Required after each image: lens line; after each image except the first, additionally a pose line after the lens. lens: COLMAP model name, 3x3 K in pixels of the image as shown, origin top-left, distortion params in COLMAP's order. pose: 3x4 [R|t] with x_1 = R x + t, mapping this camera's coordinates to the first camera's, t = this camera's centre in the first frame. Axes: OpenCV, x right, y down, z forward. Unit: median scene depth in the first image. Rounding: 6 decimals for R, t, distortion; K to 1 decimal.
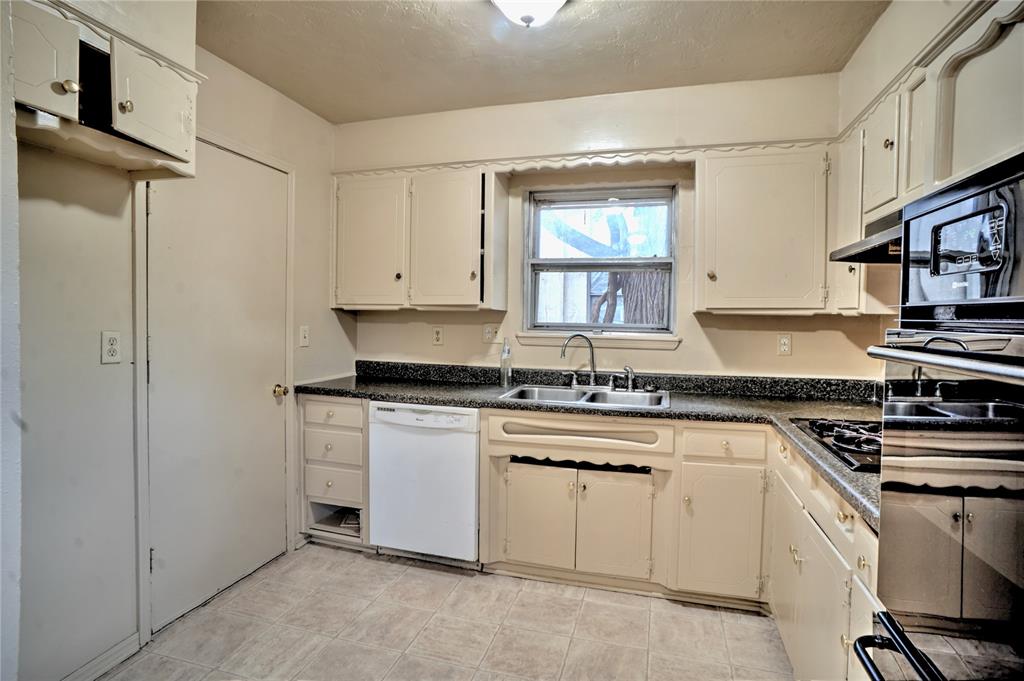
lens RADIAL K [[546.0, 0, 512.1], [0, 546.0, 332.8], [0, 0, 1]] dist [-0.000347, 0.002598]
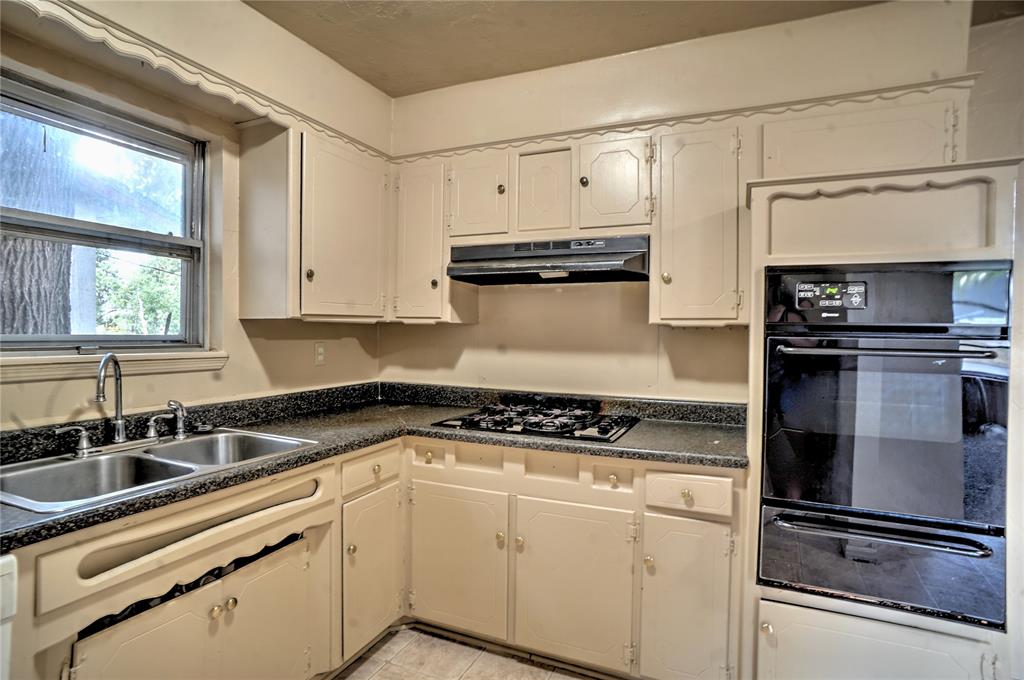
lens RADIAL K [[546.0, 0, 507.6], [0, 546.0, 337.7], [0, 0, 1]] dist [-0.000347, 0.002598]
pose [[0.173143, -0.026526, 0.984539, -0.380456], [0.016002, 0.999581, 0.024117, -0.024134], [-0.984767, 0.011578, 0.173495, 0.529992]]
